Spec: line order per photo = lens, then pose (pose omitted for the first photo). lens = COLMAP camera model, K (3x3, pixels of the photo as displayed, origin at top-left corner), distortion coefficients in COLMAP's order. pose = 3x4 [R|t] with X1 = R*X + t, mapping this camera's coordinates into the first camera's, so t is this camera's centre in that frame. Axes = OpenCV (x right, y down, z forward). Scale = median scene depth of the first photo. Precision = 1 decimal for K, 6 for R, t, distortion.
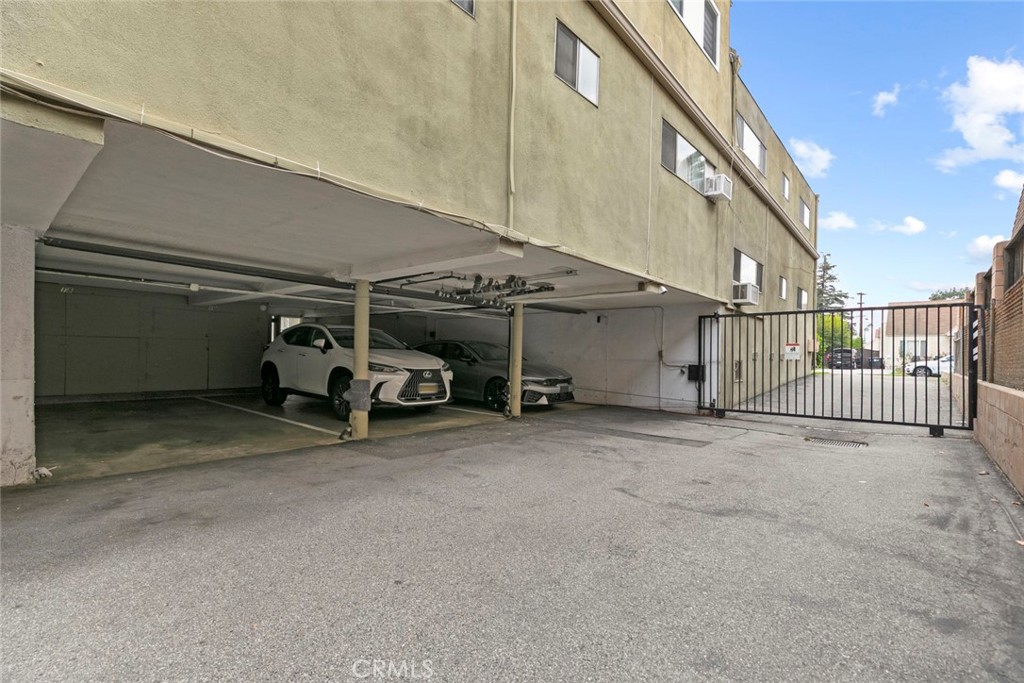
lens RADIAL K [[471.4, 0, 509.0], [0, 471.4, 348.4], [0, 0, 1]] dist [-0.001750, -0.001243]
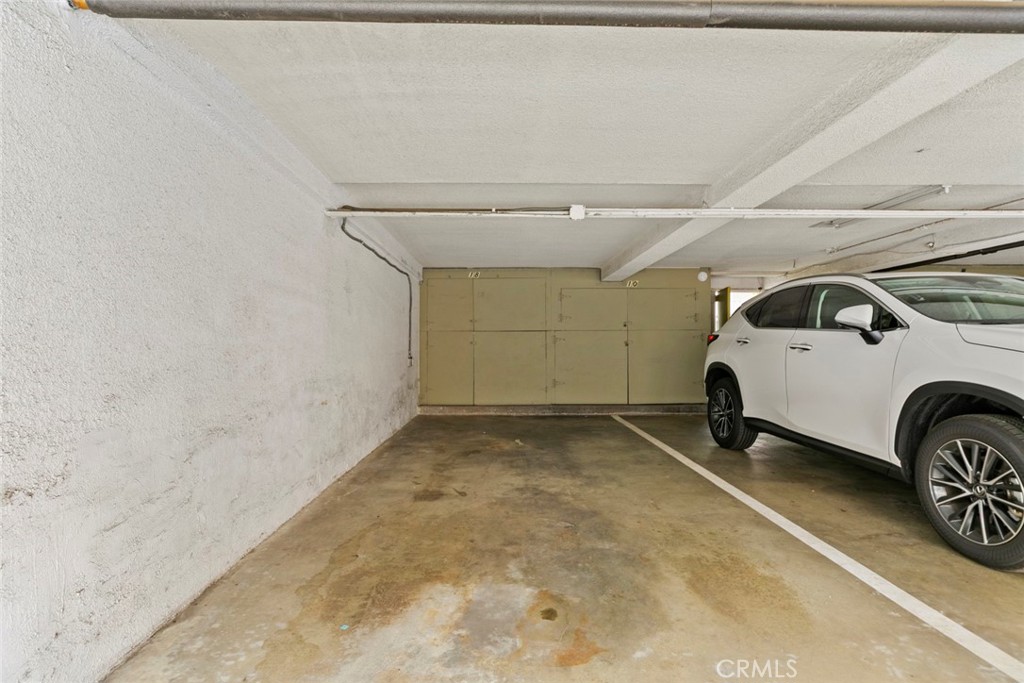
lens RADIAL K [[516.4, 0, 510.1], [0, 516.4, 346.9], [0, 0, 1]] dist [0.002159, 0.000076]
pose [[0.676306, -0.021884, -0.736296, -0.248173], [0.022718, 0.999703, -0.008846, 0.009486], [0.736270, -0.010744, 0.676602, 0.448700]]
